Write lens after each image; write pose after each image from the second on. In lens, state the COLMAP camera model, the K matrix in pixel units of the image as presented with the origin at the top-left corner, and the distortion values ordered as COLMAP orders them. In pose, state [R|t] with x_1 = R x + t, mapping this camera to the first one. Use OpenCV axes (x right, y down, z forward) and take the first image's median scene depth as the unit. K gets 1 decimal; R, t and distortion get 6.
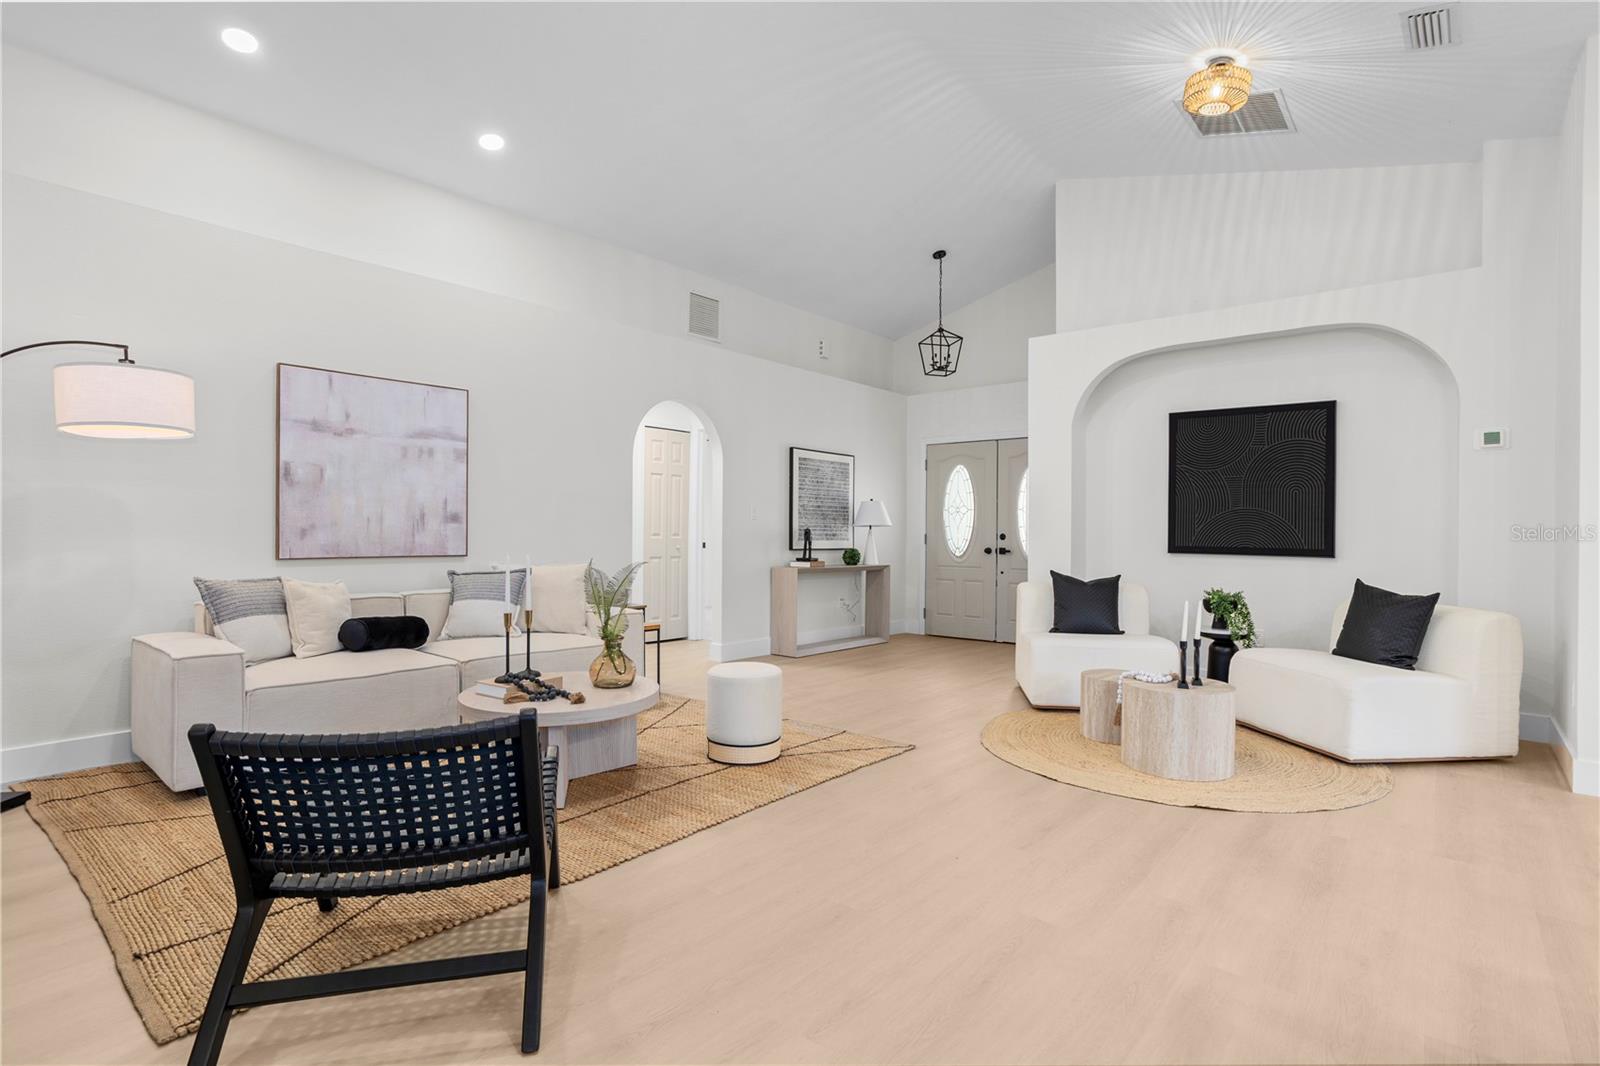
lens RADIAL K [[781.0, 0, 778.3], [0, 781.0, 525.5], [0, 0, 1]] dist [-0.046764, 0.025520]
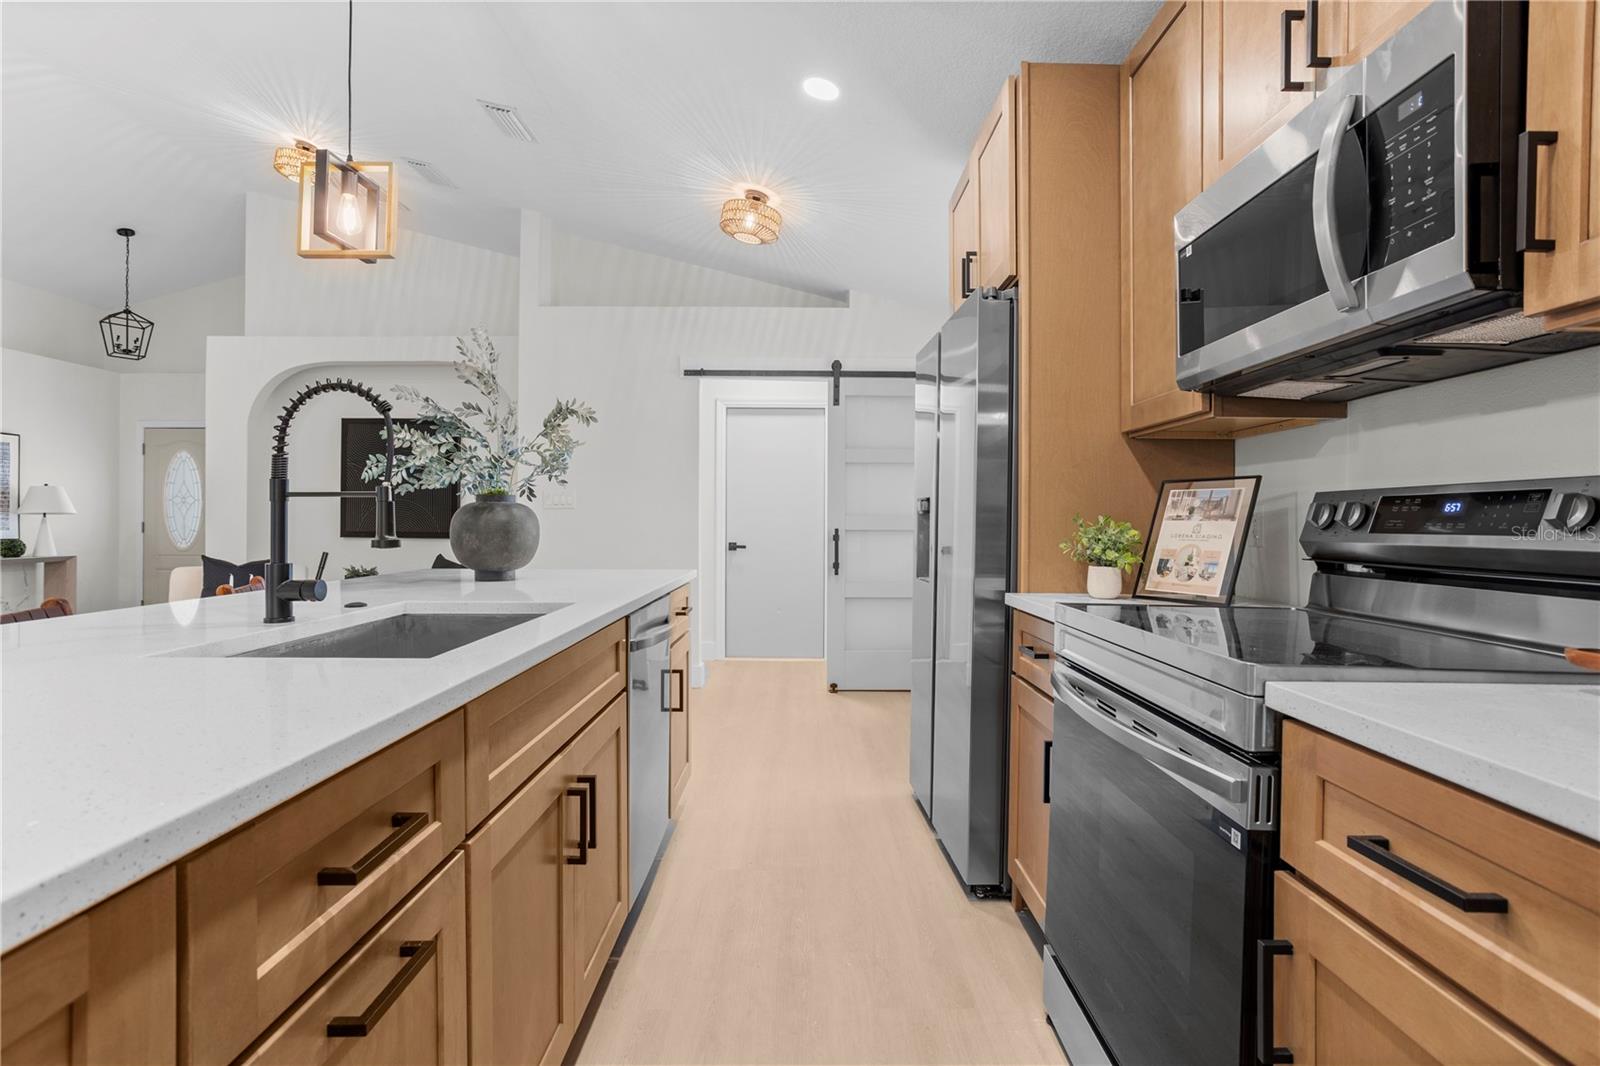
lens RADIAL K [[781.0, 0, 806.8], [0, 781.0, 526.9], [0, 0, 1]] dist [-0.046764, 0.025520]
pose [[0.745763, -0.008044, 0.666162, 0.202139], [-0.004525, 0.999843, 0.017140, -0.003063], [-0.666196, -0.015797, 0.745610, -0.277580]]
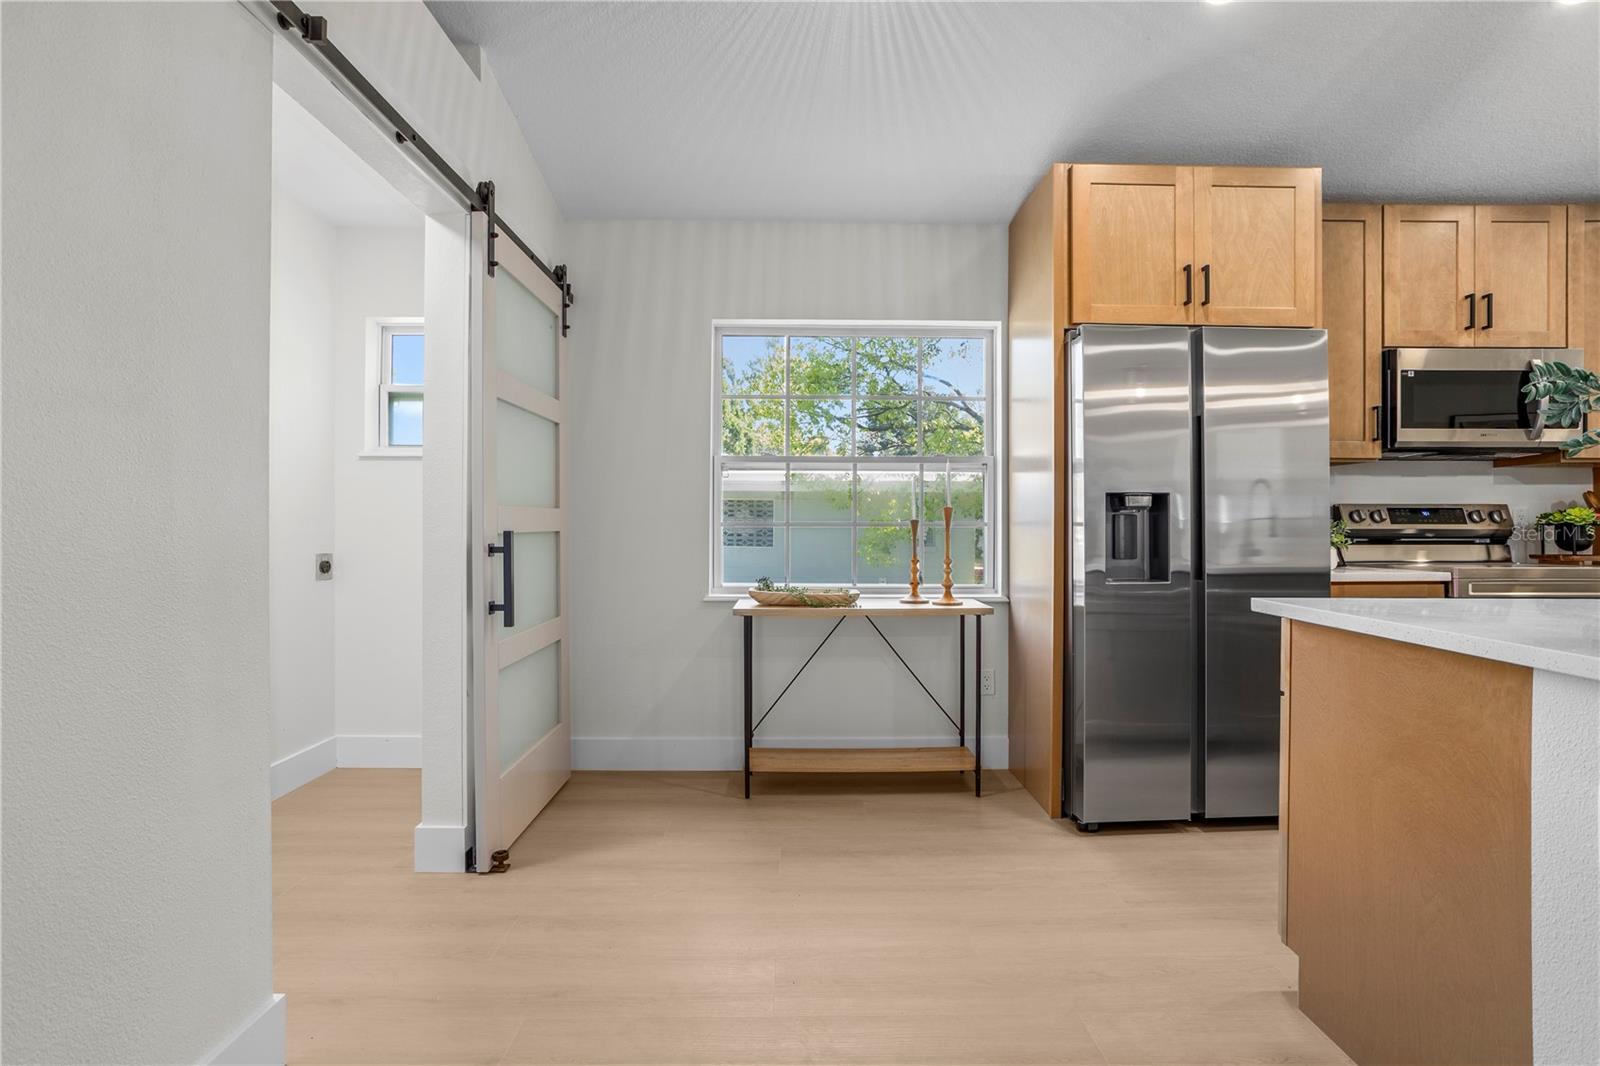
lens RADIAL K [[781.0, 0, 805.9], [0, 781.0, 527.9], [0, 0, 1]] dist [-0.046764, 0.025520]
pose [[-0.675061, -0.012799, 0.737651, 0.360076], [-0.012439, 0.999905, 0.005966, 0.005869], [-0.737657, -0.005148, -0.675156, 0.388202]]
